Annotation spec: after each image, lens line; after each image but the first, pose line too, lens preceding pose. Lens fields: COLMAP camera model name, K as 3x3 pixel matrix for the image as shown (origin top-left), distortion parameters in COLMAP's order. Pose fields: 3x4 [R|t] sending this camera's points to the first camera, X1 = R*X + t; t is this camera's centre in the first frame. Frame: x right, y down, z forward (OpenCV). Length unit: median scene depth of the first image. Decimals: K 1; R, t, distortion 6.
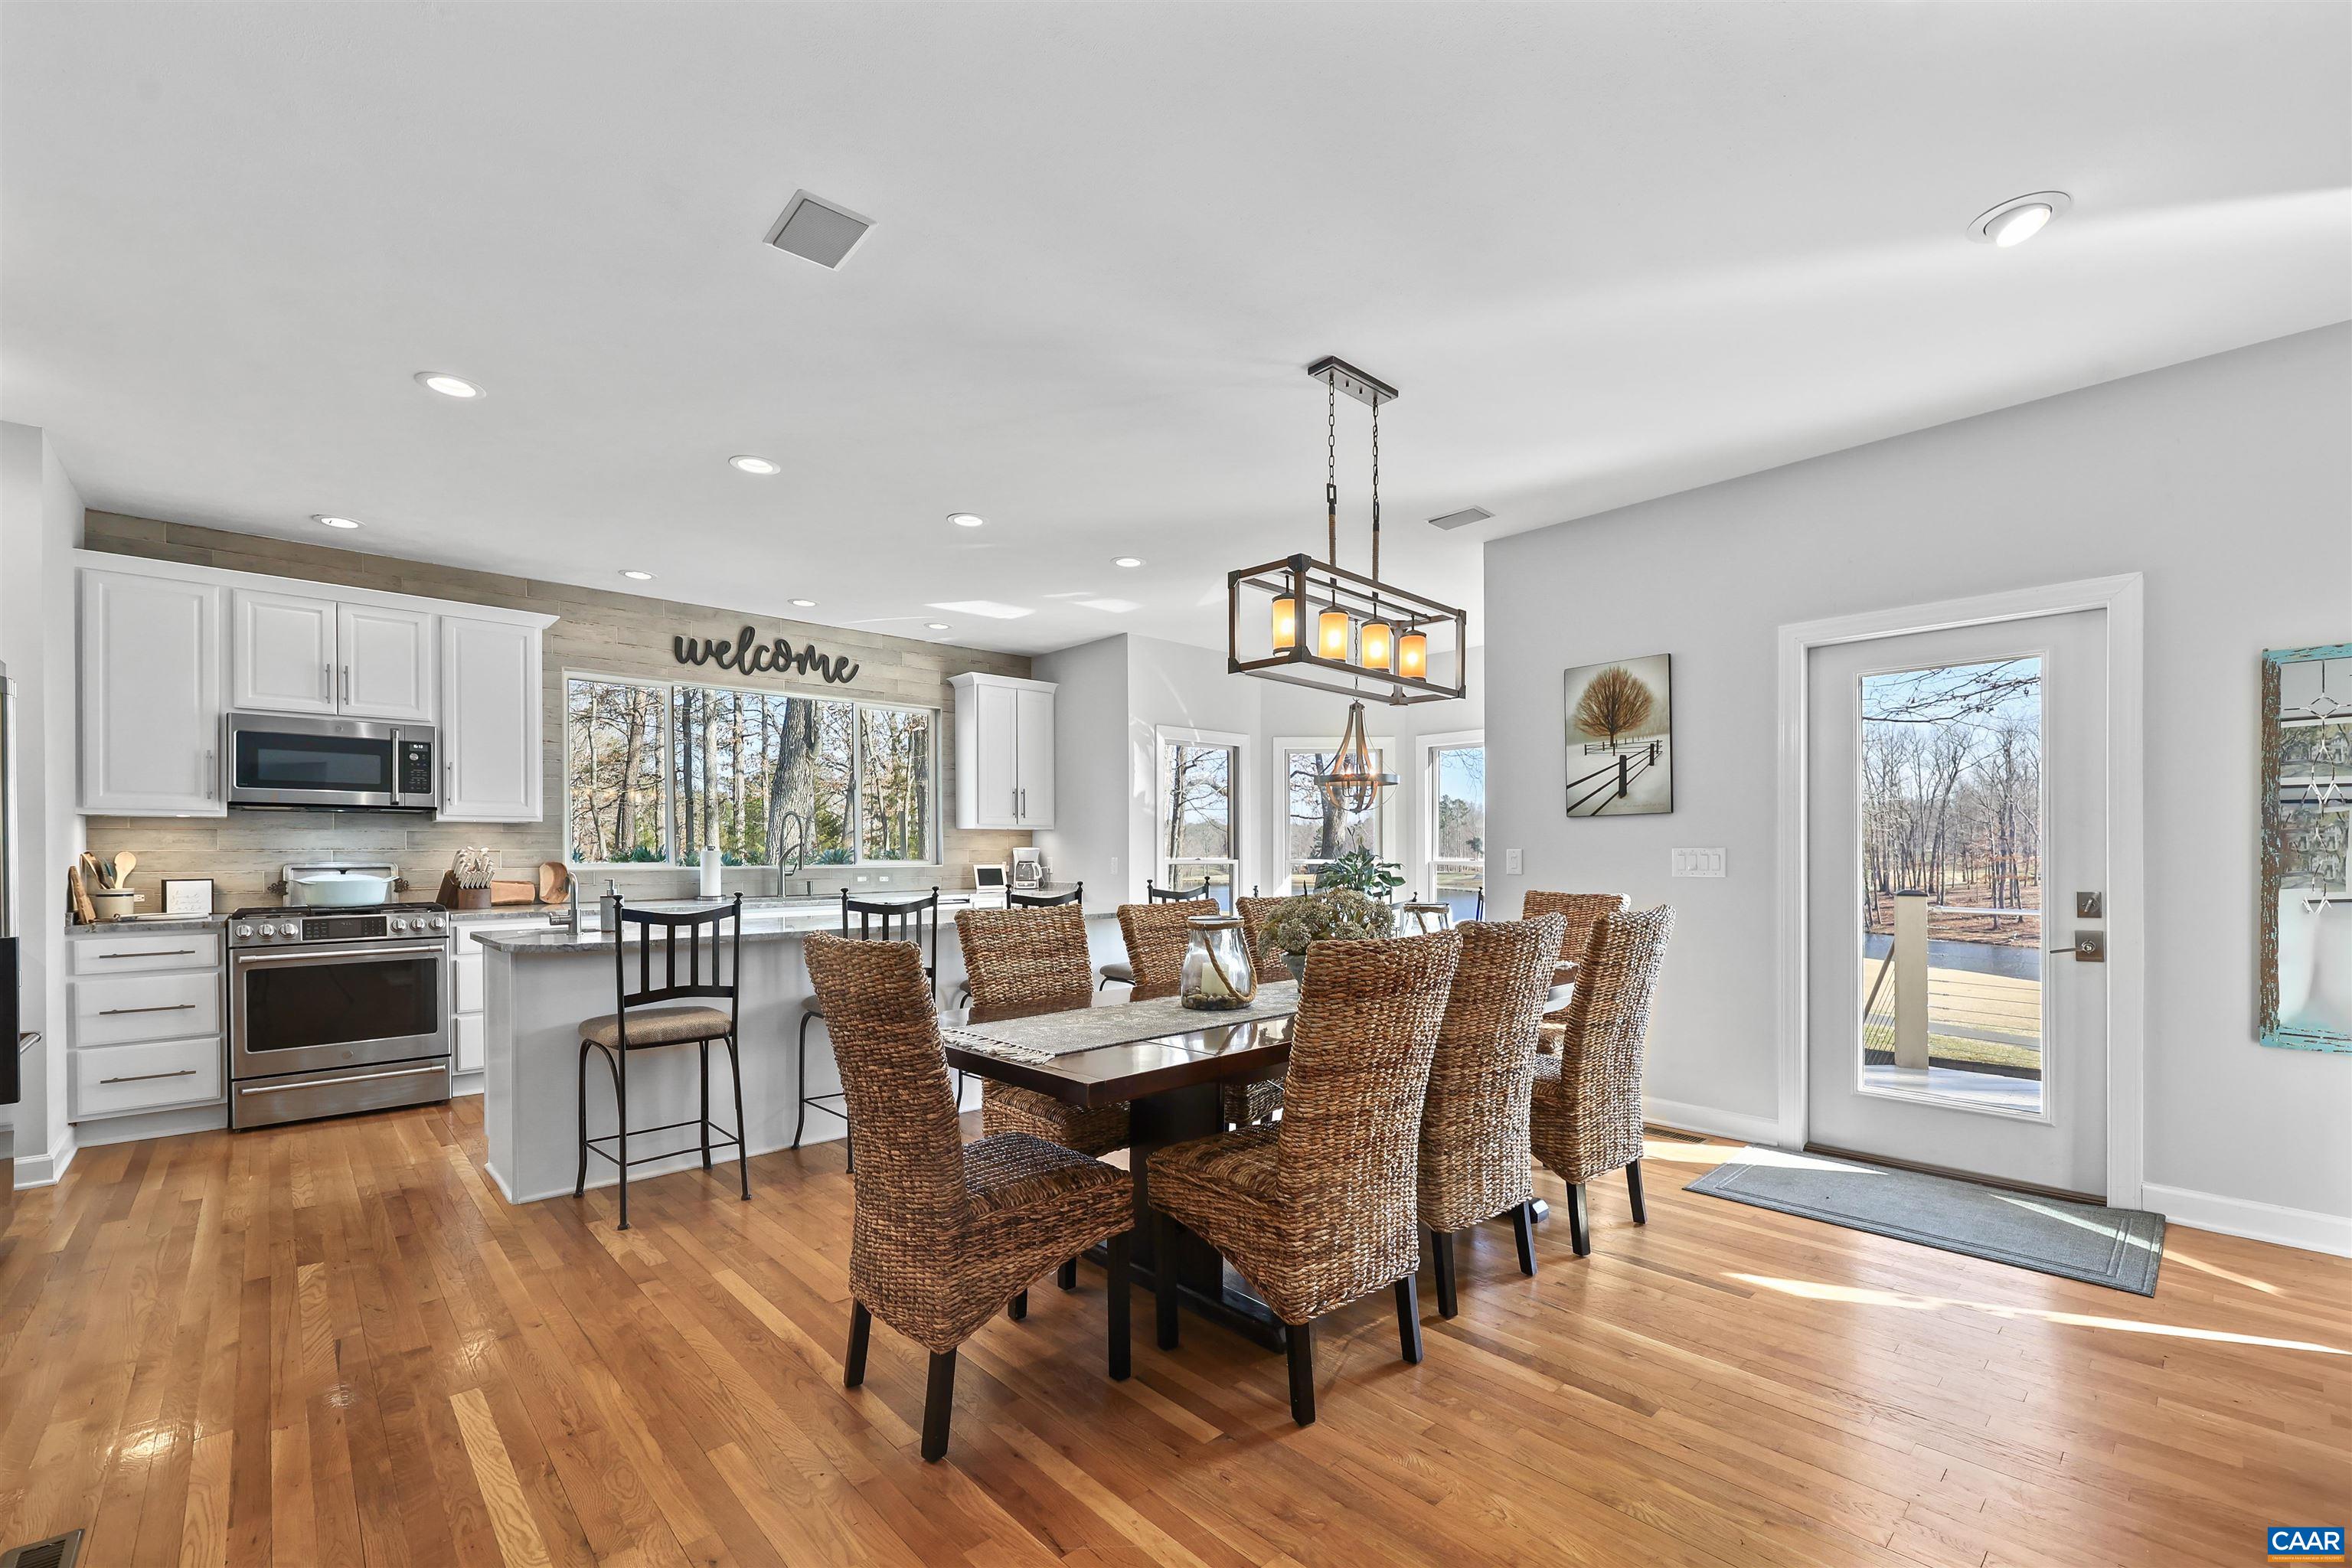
lens RADIAL K [[965.6, 0, 1170.3], [0, 965.6, 856.4], [0, 0, 1]] dist [-0.004433, 0.000352]
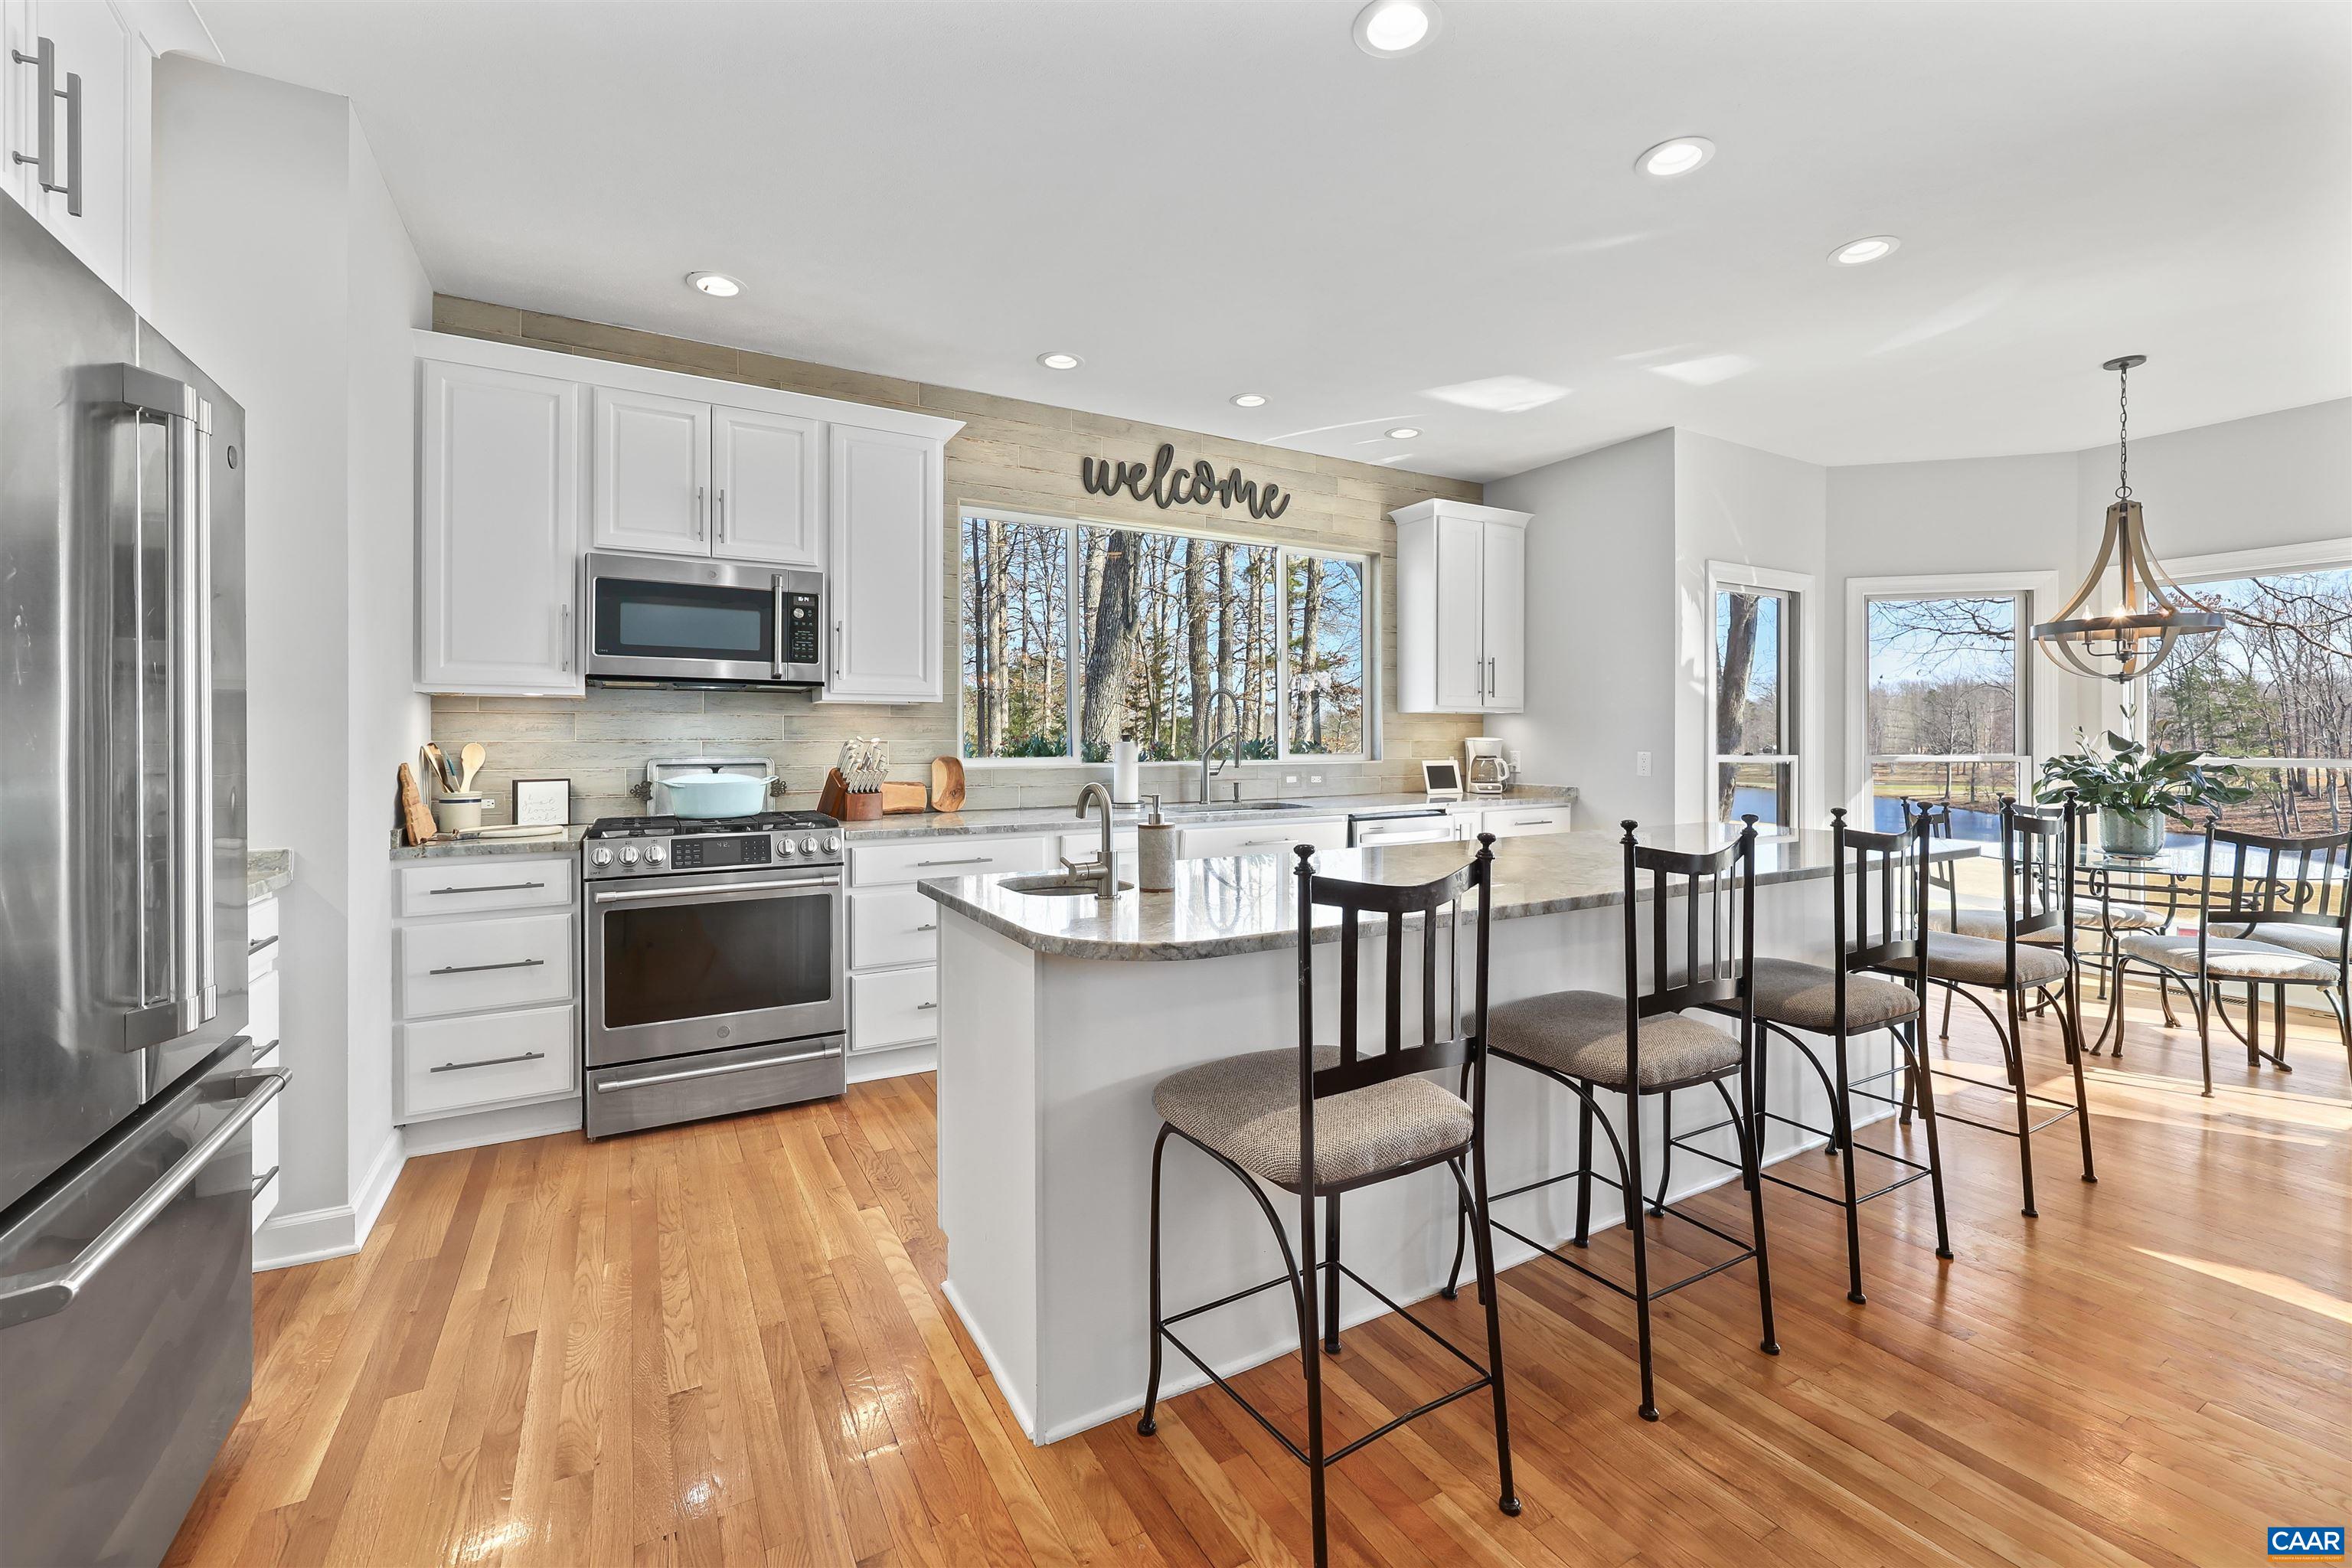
lens RADIAL K [[965.6, 0, 1163.0], [0, 965.6, 741.3], [0, 0, 1]] dist [-0.004433, 0.000352]
pose [[0.969605, 0.001084, -0.244675, -0.347252], [-0.002451, 0.999983, -0.005281, -0.003212], [0.244665, 0.005720, 0.969591, 0.367876]]
